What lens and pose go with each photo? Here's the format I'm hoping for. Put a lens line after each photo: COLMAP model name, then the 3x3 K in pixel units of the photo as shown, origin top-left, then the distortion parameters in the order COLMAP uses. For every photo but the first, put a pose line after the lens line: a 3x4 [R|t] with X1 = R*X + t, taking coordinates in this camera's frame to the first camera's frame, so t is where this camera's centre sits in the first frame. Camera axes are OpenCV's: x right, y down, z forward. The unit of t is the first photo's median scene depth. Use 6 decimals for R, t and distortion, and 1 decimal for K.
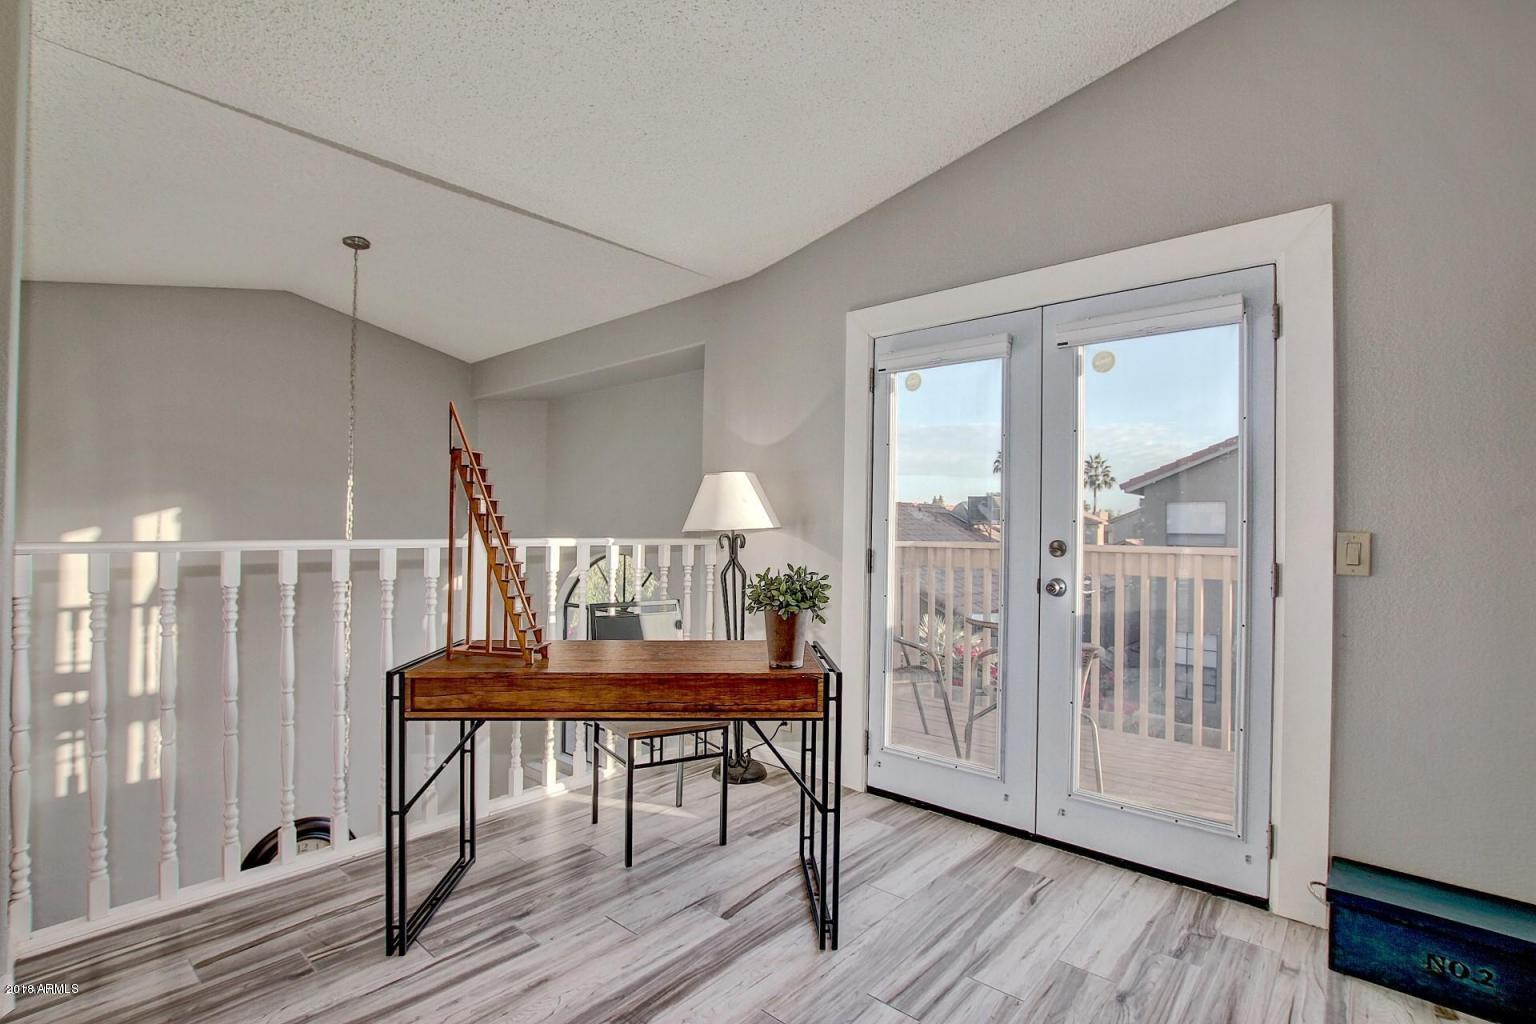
lens RADIAL K [[716.5, 0, 750.4], [0, 716.5, 545.8], [0, 0, 1]] dist [-0.023299, 0.001445]
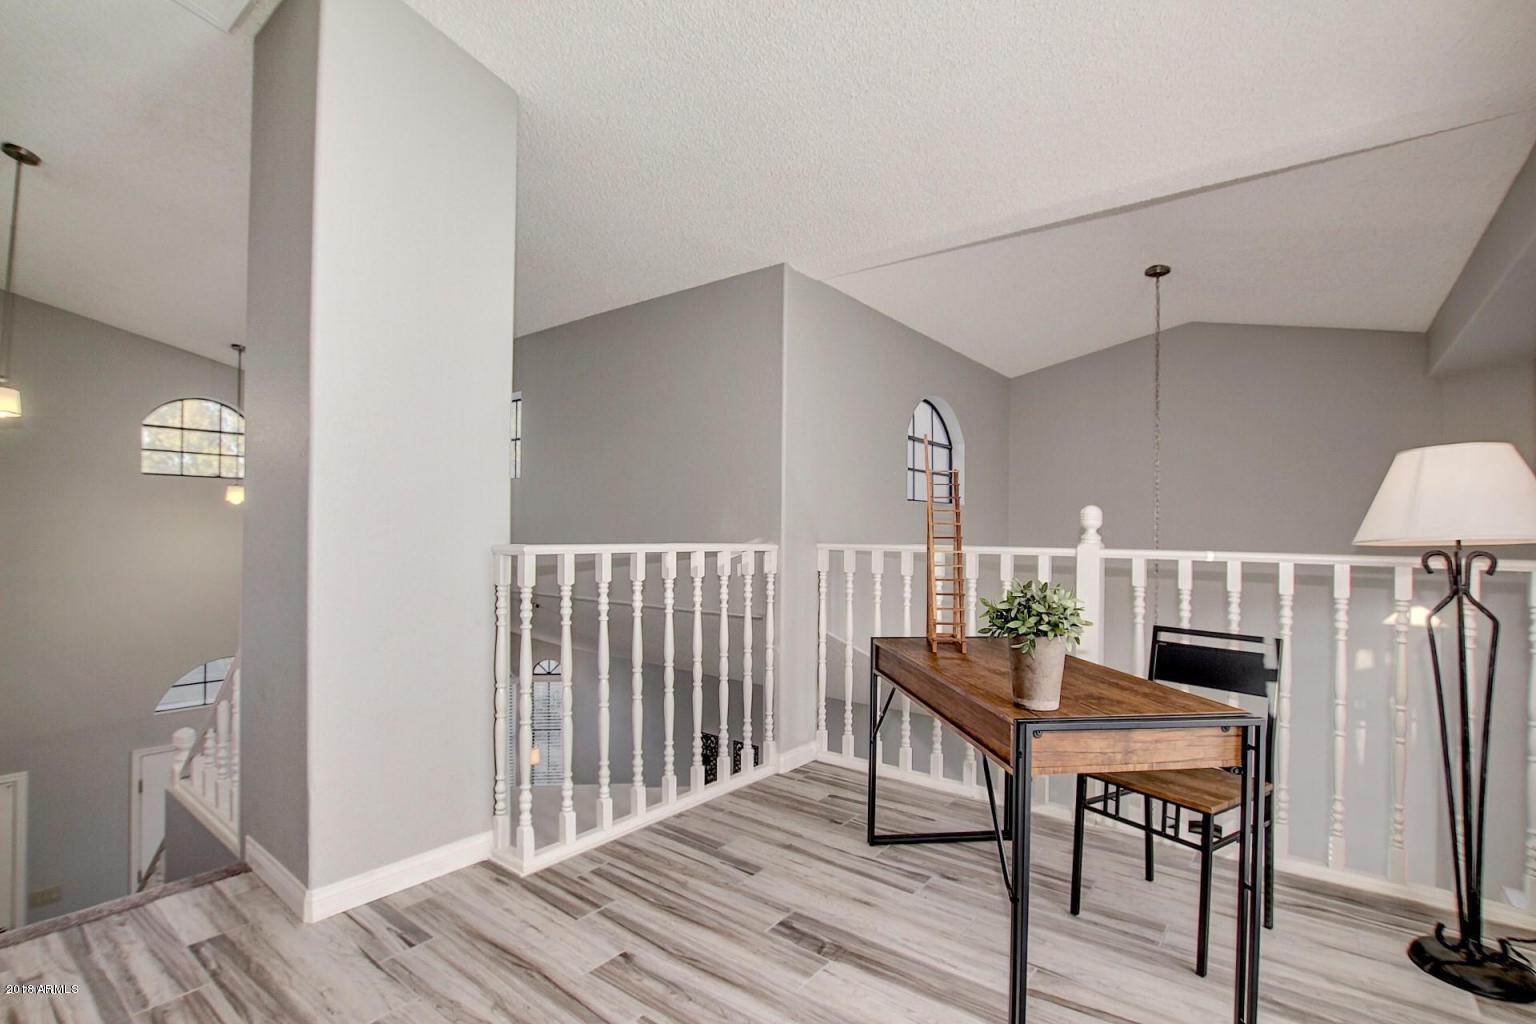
lens RADIAL K [[716.5, 0, 767.0], [0, 716.5, 515.2], [0, 0, 1]] dist [-0.023299, 0.001445]
pose [[0.070170, -0.026908, -0.997172, 0.682134], [-0.030989, 0.999095, -0.029140, -0.013852], [0.997054, 0.032946, 0.069272, 0.517076]]
